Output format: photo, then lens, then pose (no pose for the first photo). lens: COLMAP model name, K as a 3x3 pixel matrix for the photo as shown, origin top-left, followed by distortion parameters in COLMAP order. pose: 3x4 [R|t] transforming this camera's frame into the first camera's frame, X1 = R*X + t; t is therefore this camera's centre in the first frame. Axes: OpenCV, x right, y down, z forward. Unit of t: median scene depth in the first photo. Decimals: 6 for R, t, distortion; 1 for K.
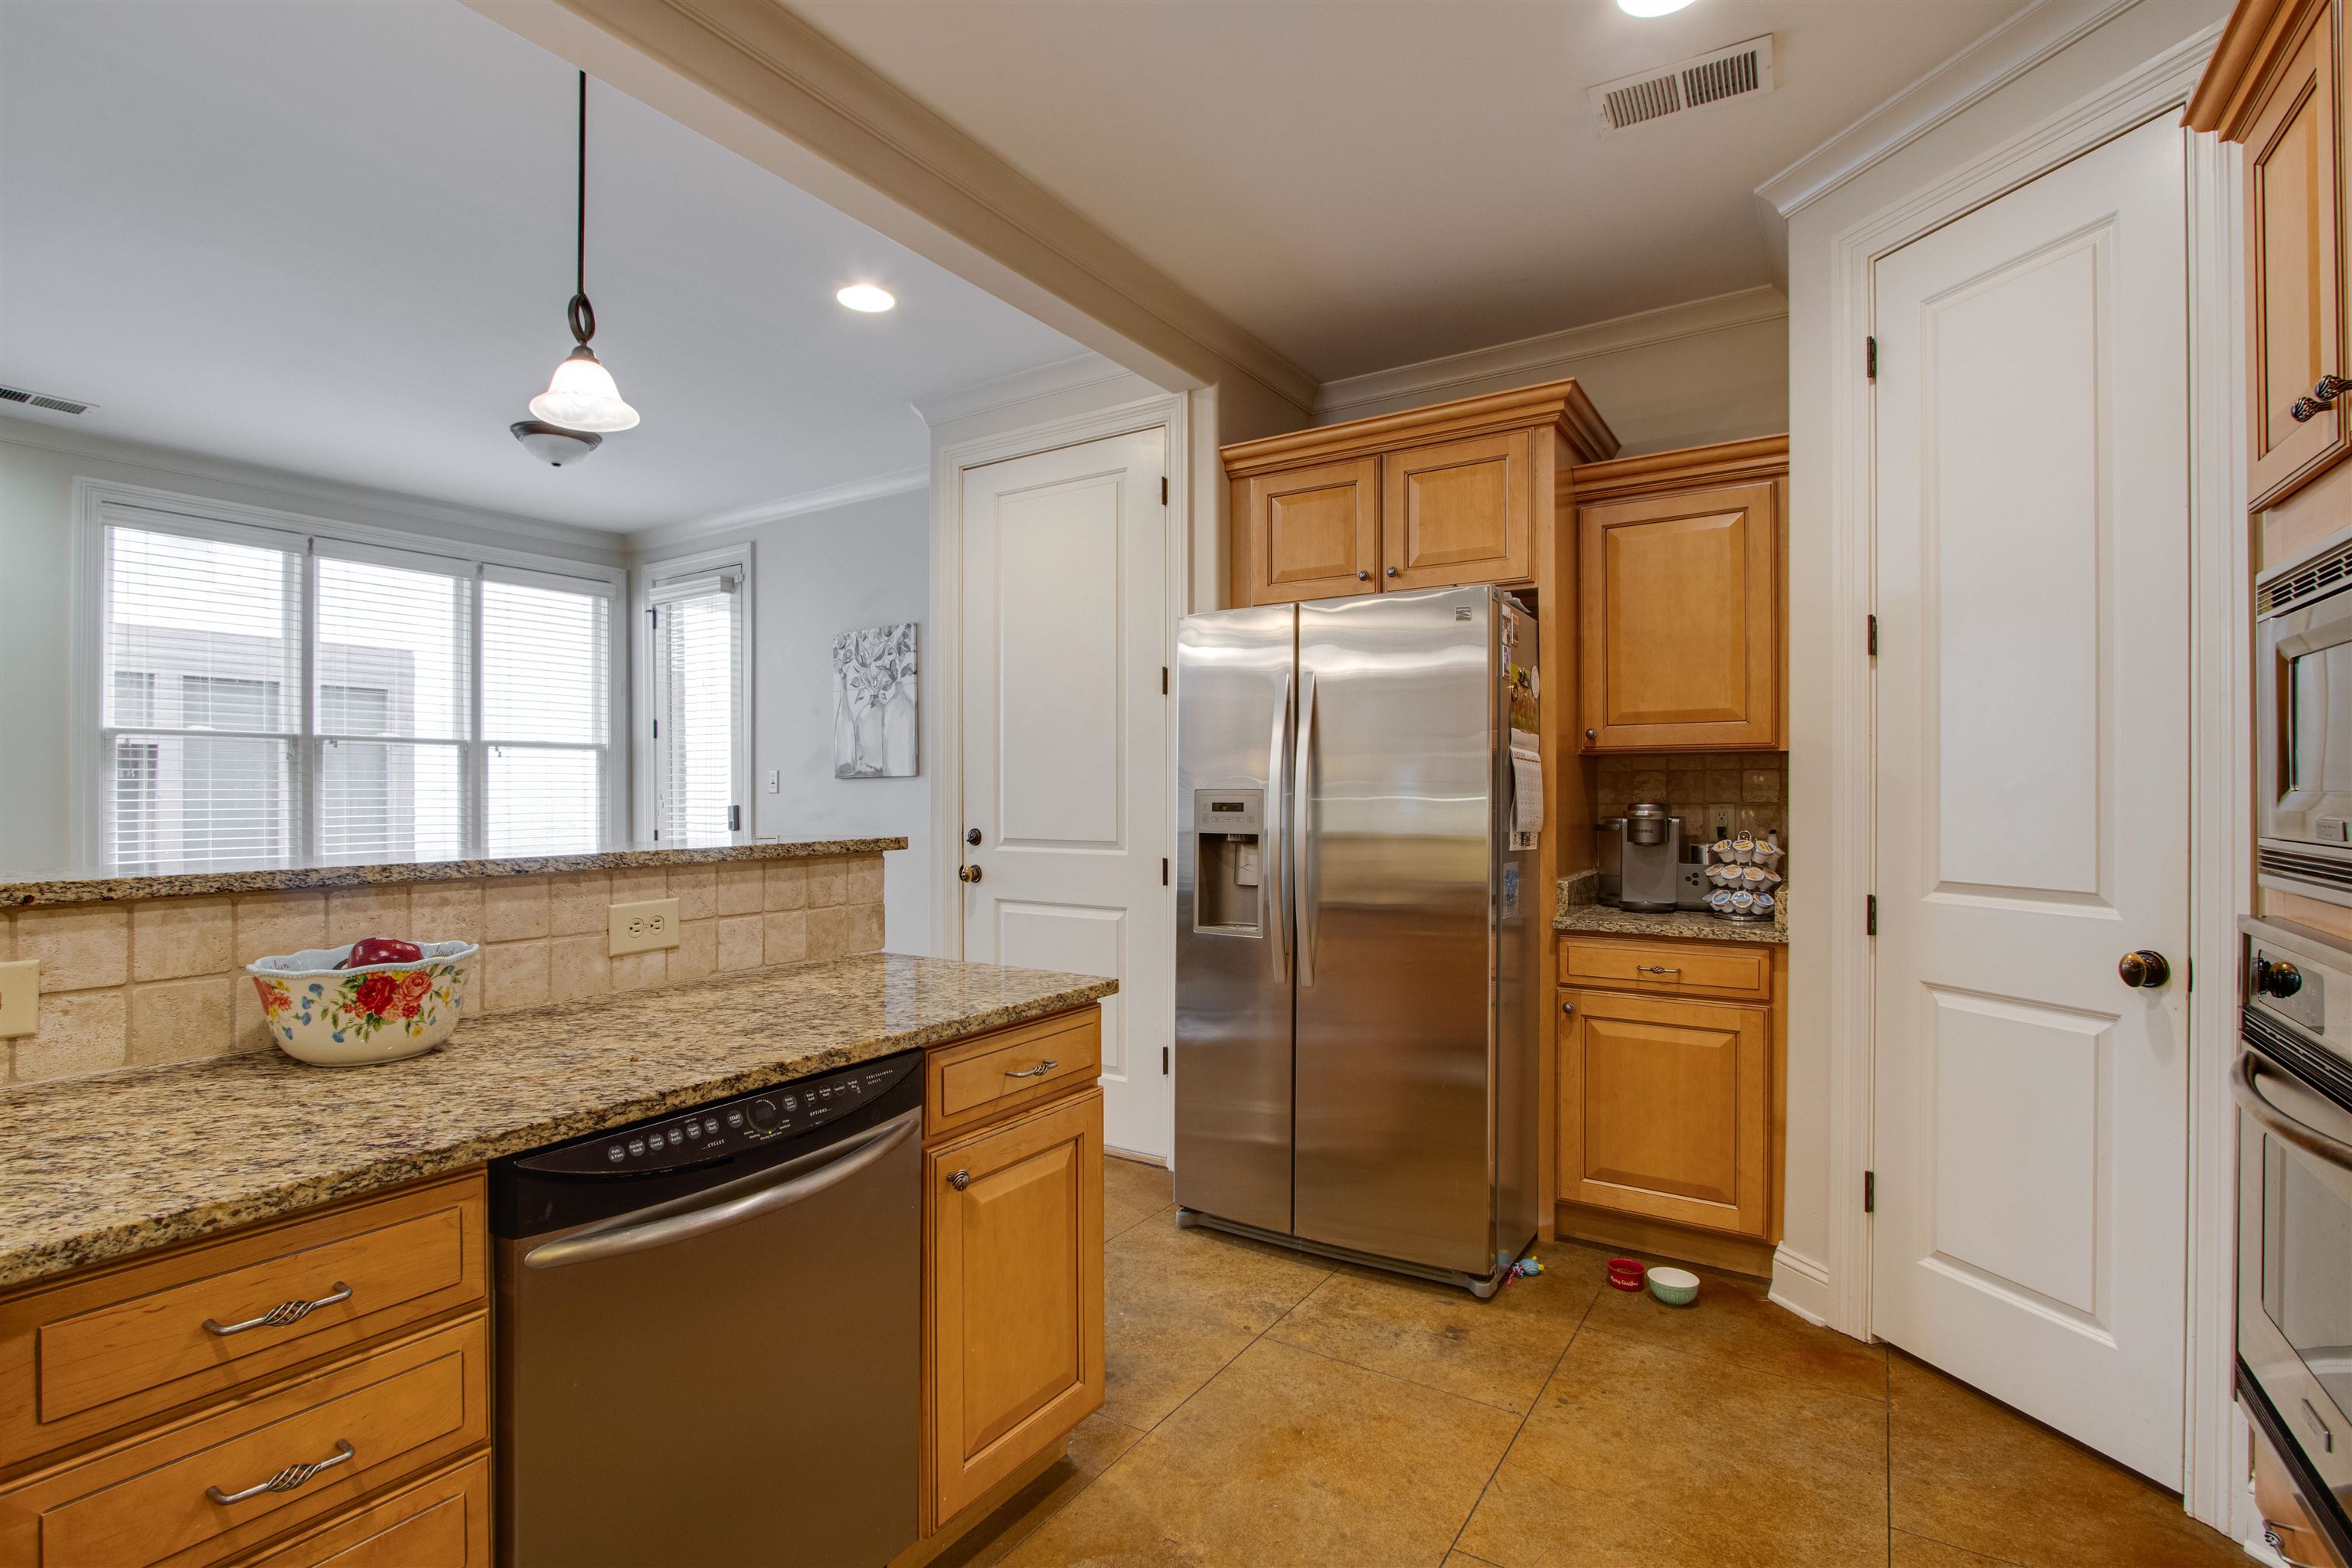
lens RADIAL K [[1101.7, 0, 1172.9], [0, 1101.7, 798.3], [0, 0, 1]] dist [-0.013507, 0.000419]
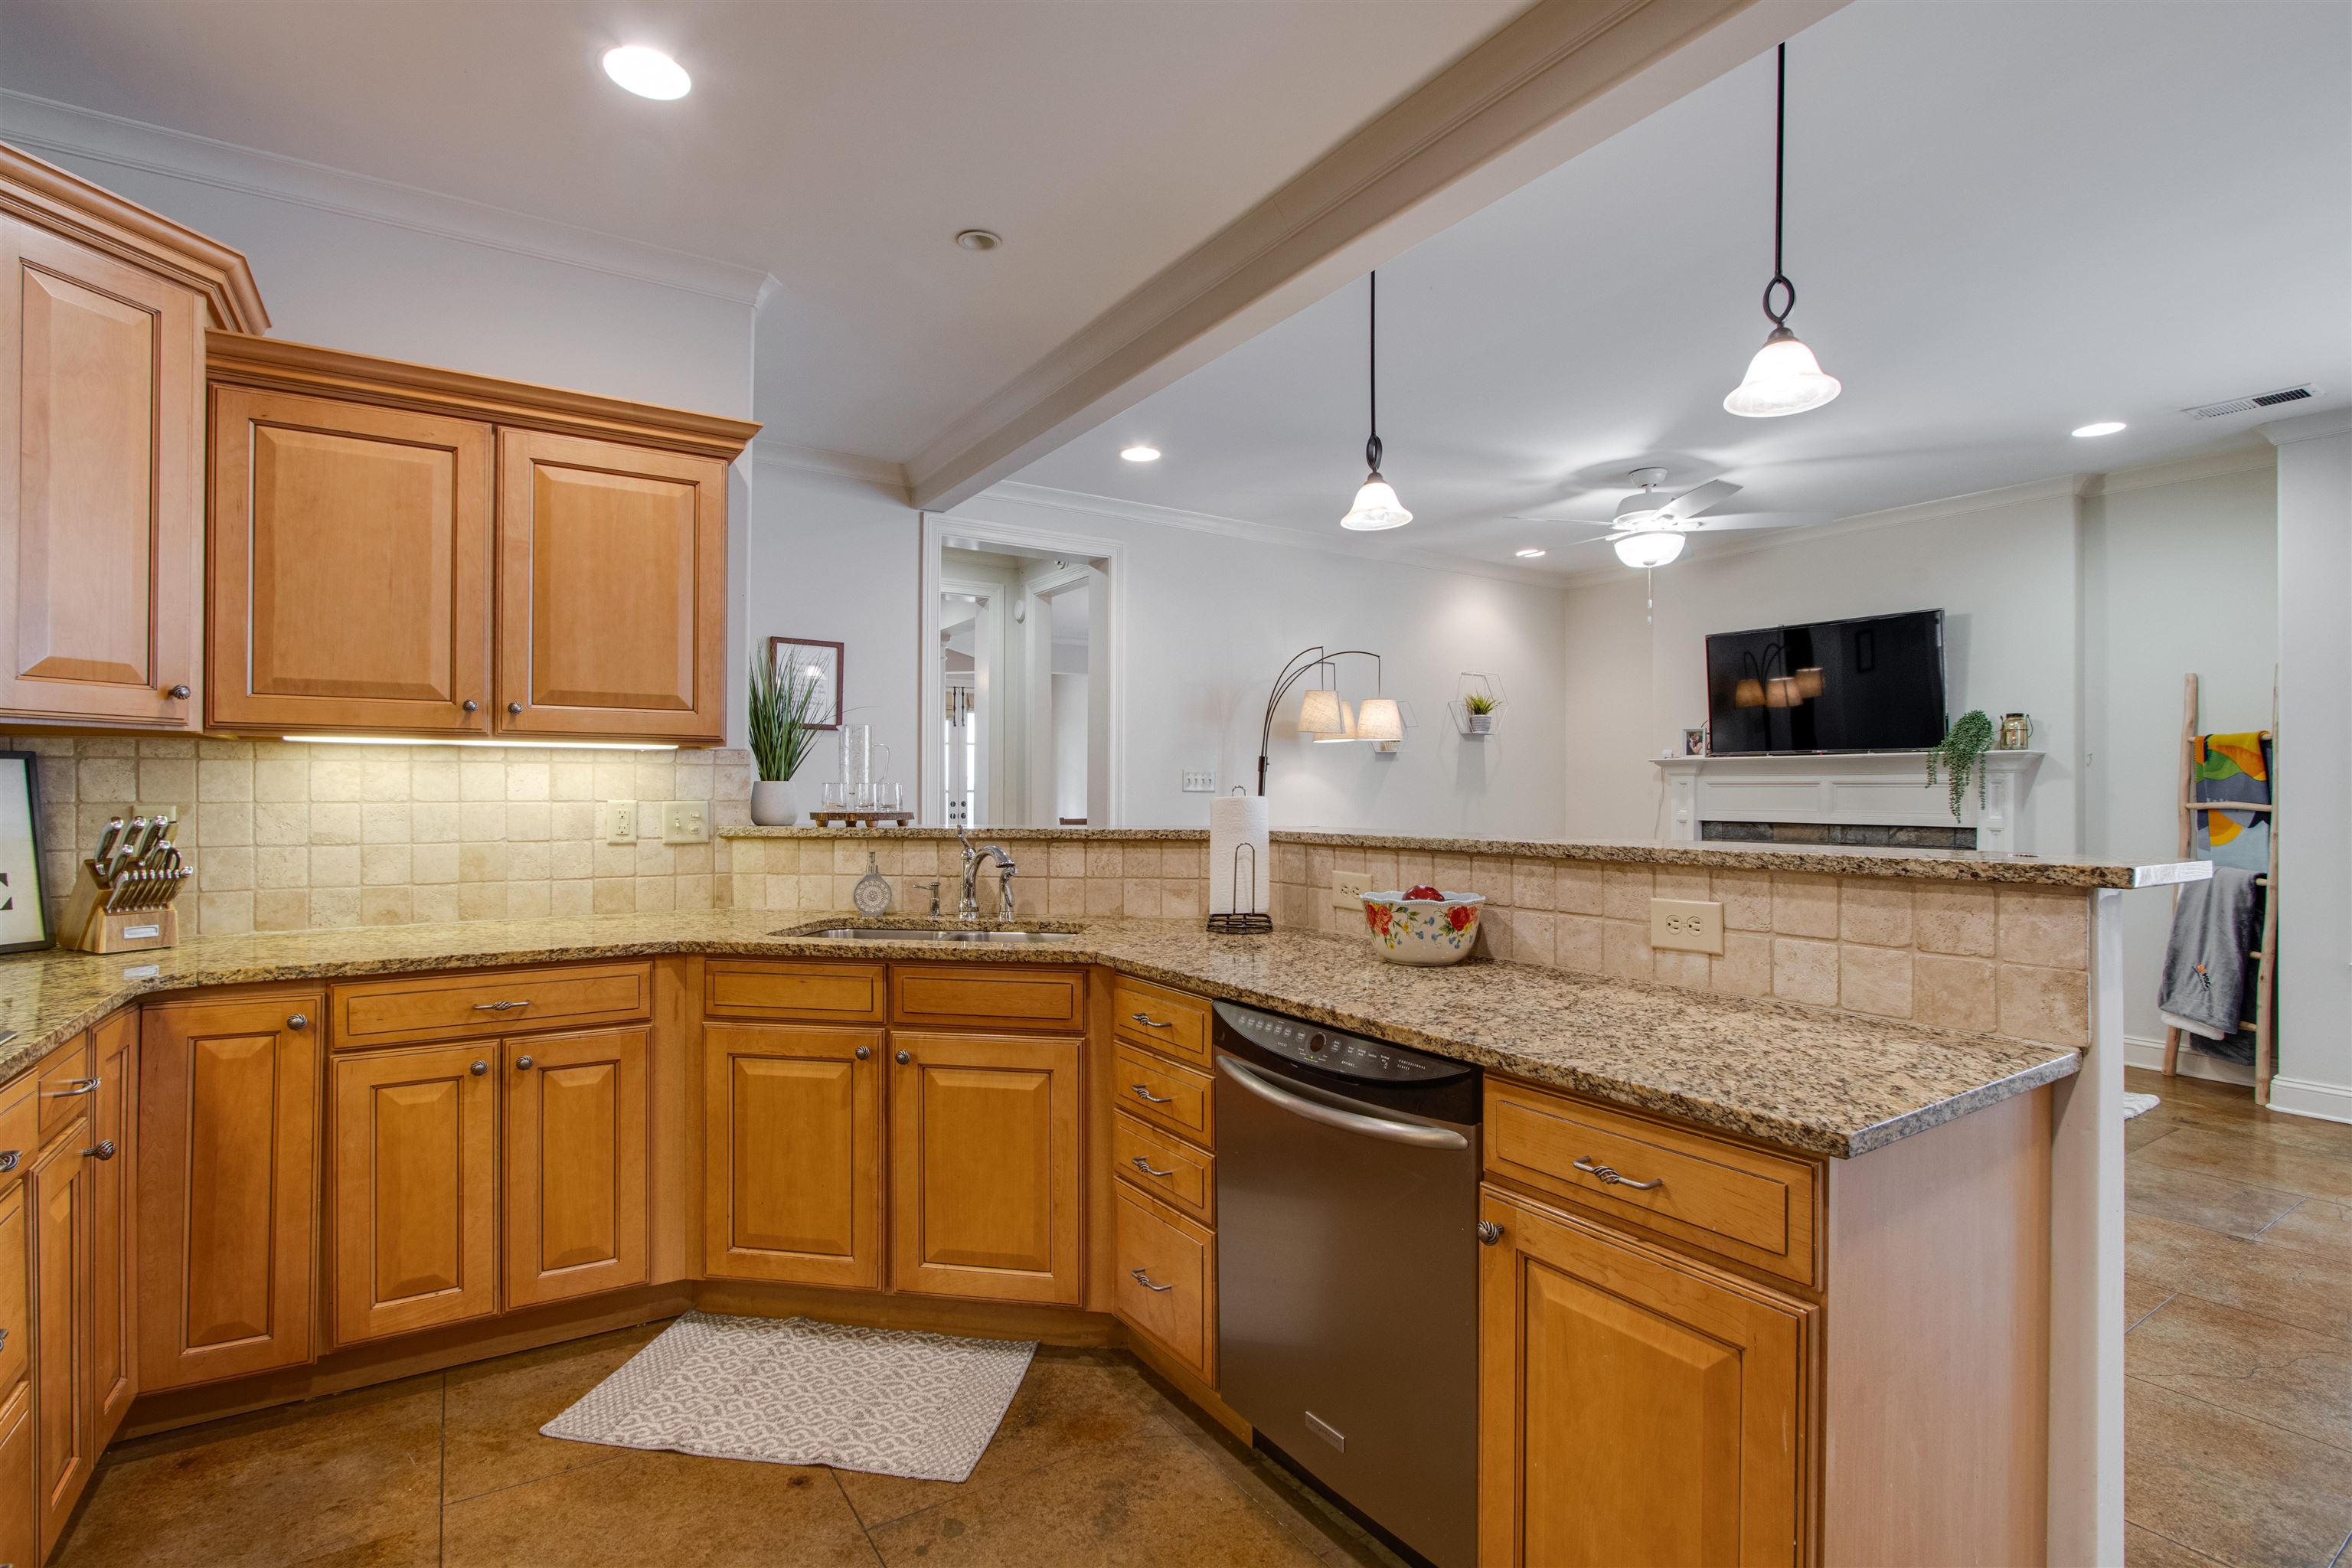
lens RADIAL K [[1101.7, 0, 1137.8], [0, 1101.7, 785.7], [0, 0, 1]] dist [-0.013507, 0.000419]
pose [[-0.426238, -0.002929, -0.904606, 0.638291], [-0.005101, 0.999987, -0.000834, -0.006226], [0.904597, 0.004259, -0.426247, 0.993814]]
